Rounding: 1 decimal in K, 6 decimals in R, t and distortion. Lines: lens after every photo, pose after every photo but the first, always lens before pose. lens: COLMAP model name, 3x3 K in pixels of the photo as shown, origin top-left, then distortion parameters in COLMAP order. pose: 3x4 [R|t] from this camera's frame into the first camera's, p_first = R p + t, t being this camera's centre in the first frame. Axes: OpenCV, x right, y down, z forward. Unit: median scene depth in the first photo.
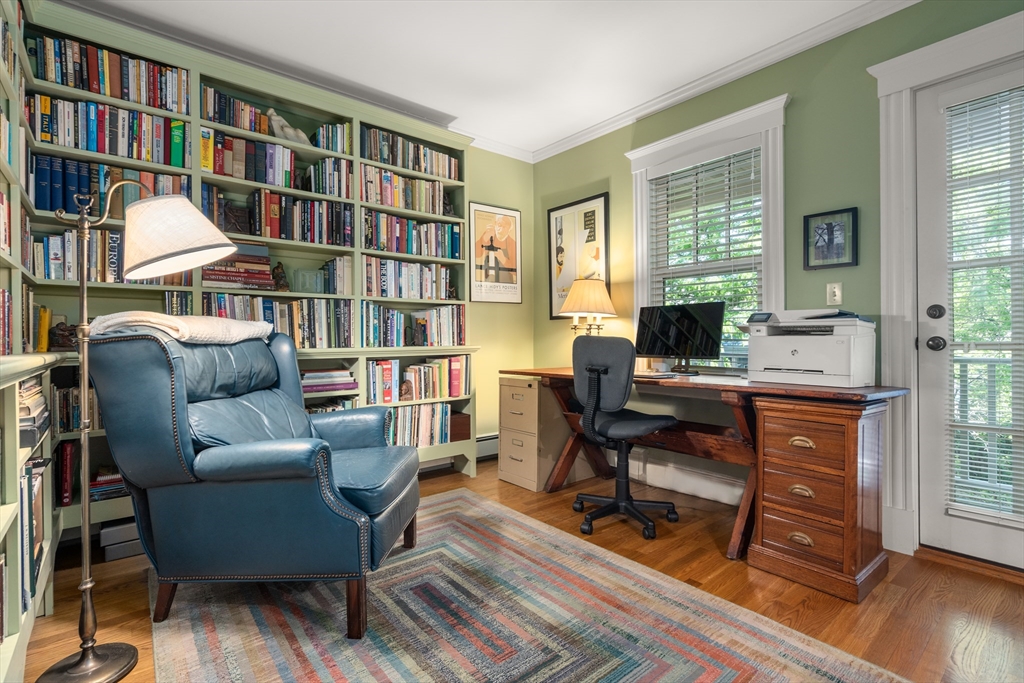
lens RADIAL K [[467.1, 0, 512.0], [0, 467.1, 341.5], [0, 0, 1]] dist [-0.001488, 0.000252]
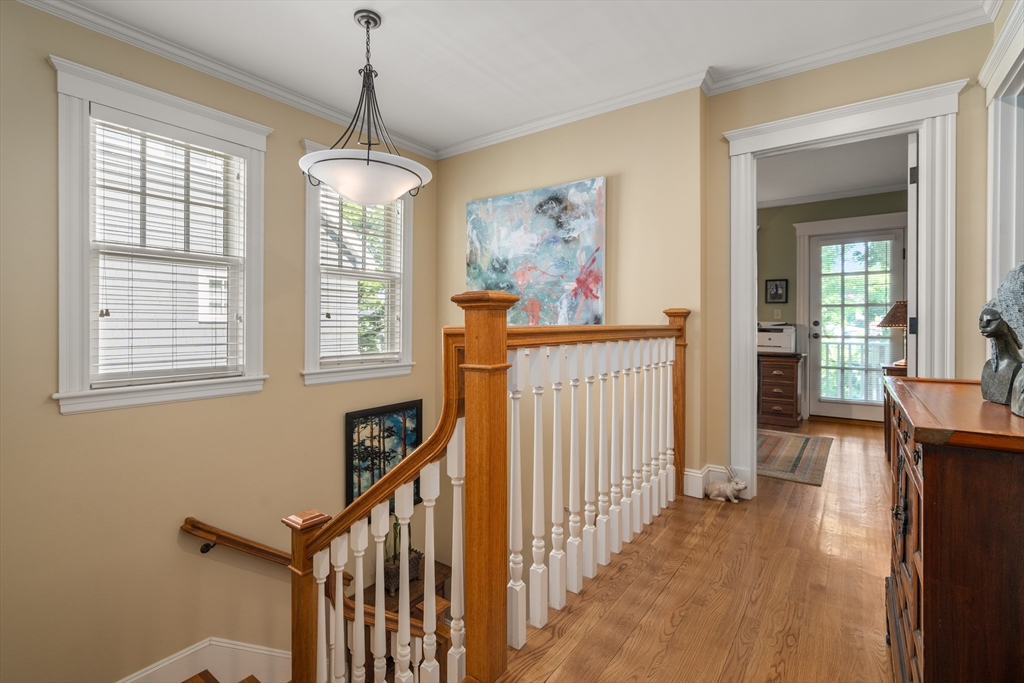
lens RADIAL K [[467.9, 0, 510.4], [0, 467.9, 327.6], [0, 0, 1]] dist [0.000332, 0.000118]
pose [[0.970908, 0.008672, 0.239297, -1.320226], [-0.008605, 0.999962, -0.001325, -0.022808], [-0.239299, -0.000772, 0.970946, -1.081565]]
